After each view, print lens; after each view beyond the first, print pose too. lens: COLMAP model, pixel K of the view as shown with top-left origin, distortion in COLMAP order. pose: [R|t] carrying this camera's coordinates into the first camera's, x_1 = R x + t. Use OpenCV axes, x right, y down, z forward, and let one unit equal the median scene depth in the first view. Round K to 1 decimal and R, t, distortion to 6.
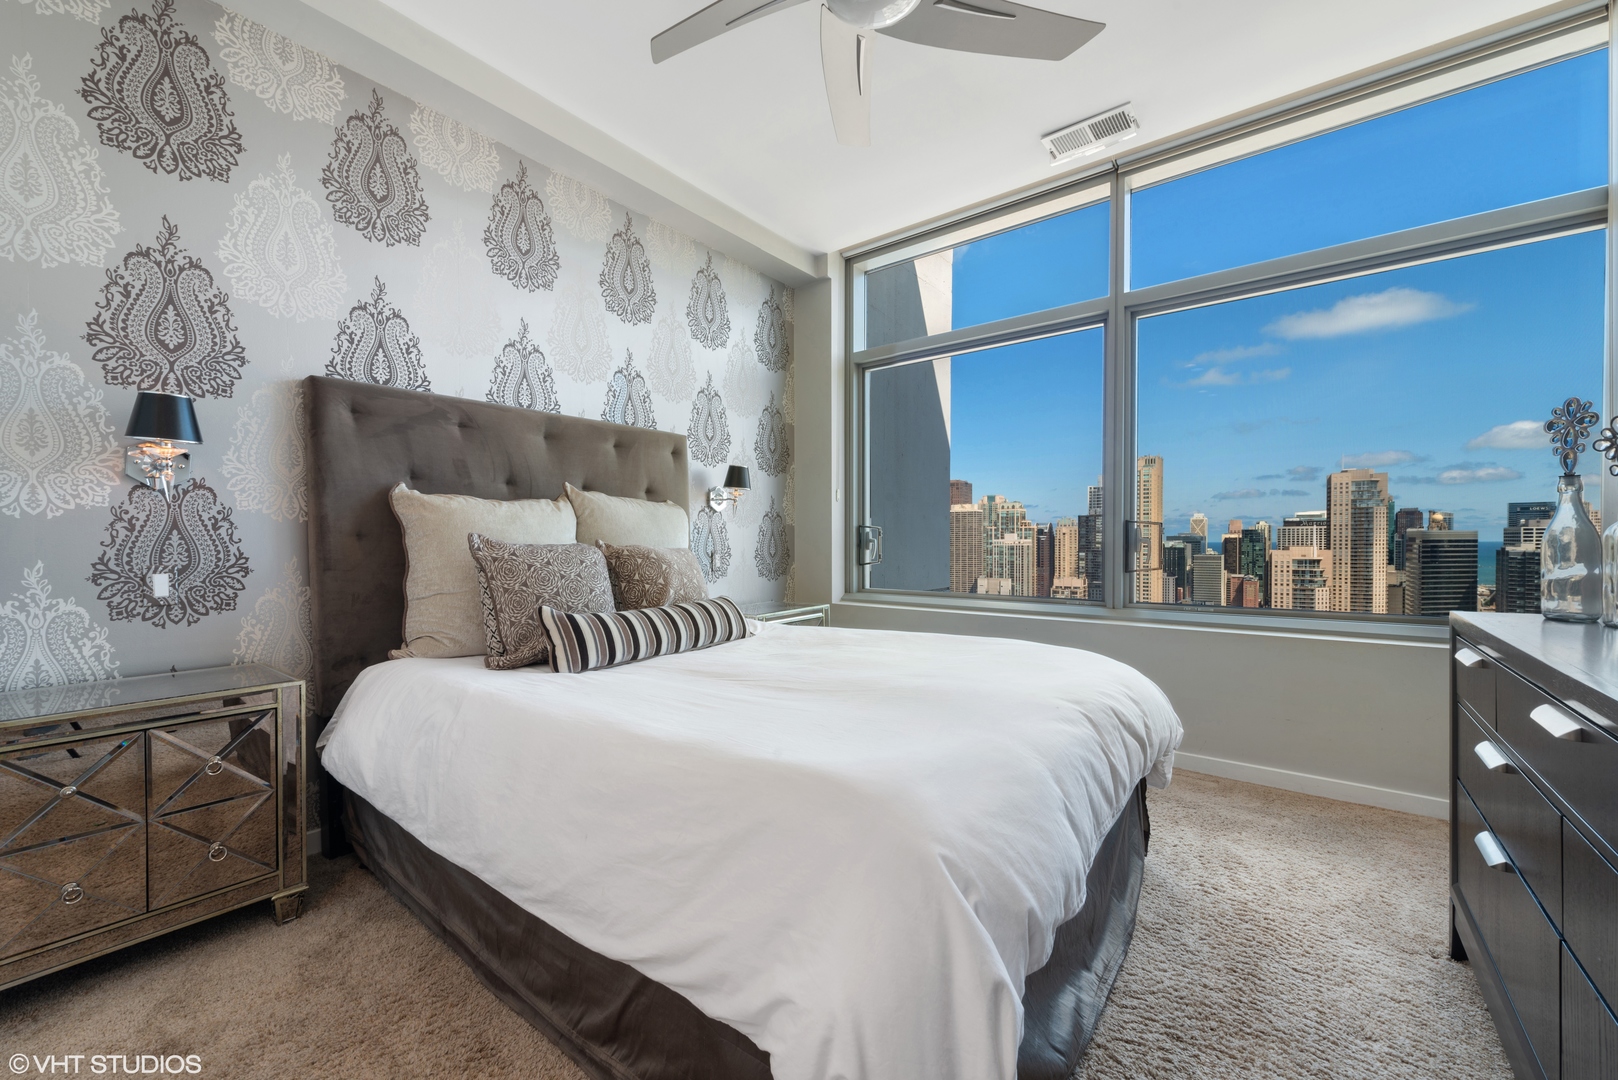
lens RADIAL K [[630.1, 0, 804.9], [0, 630.1, 547.7], [0, 0, 1]] dist [-0.001836, -0.000294]
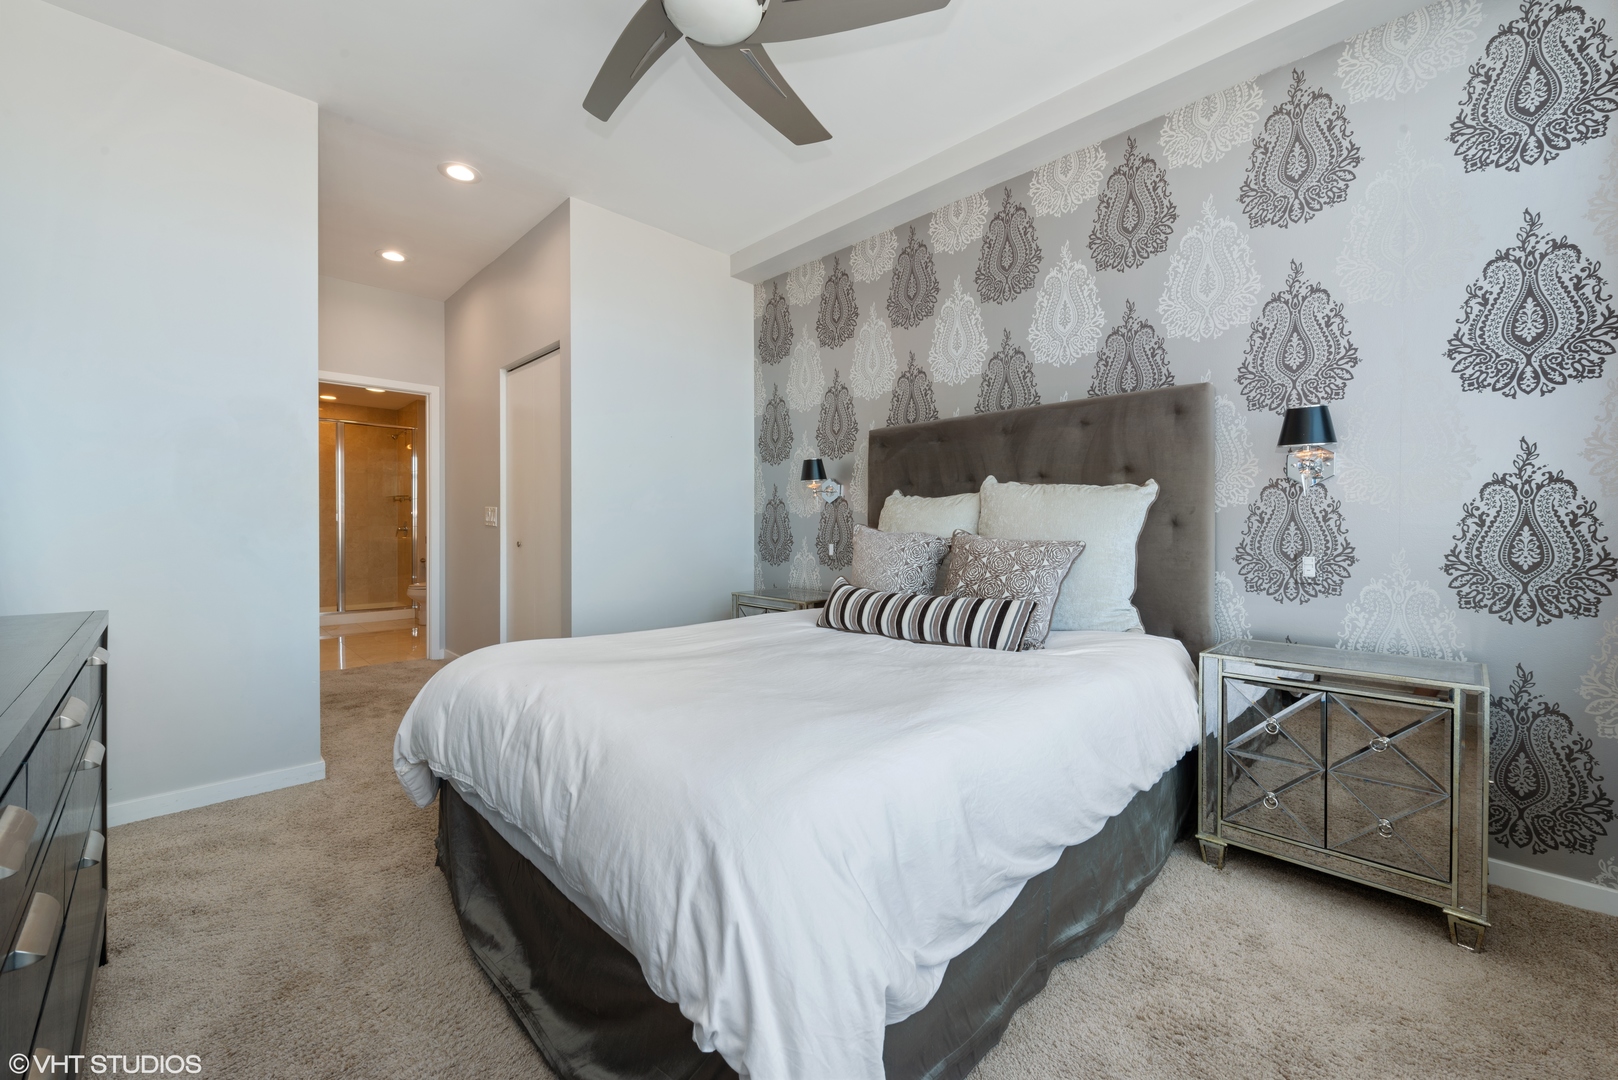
lens RADIAL K [[631.2, 0, 880.4], [0, 631.2, 530.2], [0, 0, 1]] dist [0.001917, 0.000138]
pose [[-0.072540, 0.005558, -0.997350, 0.492029], [-0.019791, 0.999780, 0.007011, -0.010420], [0.997169, 0.020247, -0.072414, 0.632690]]
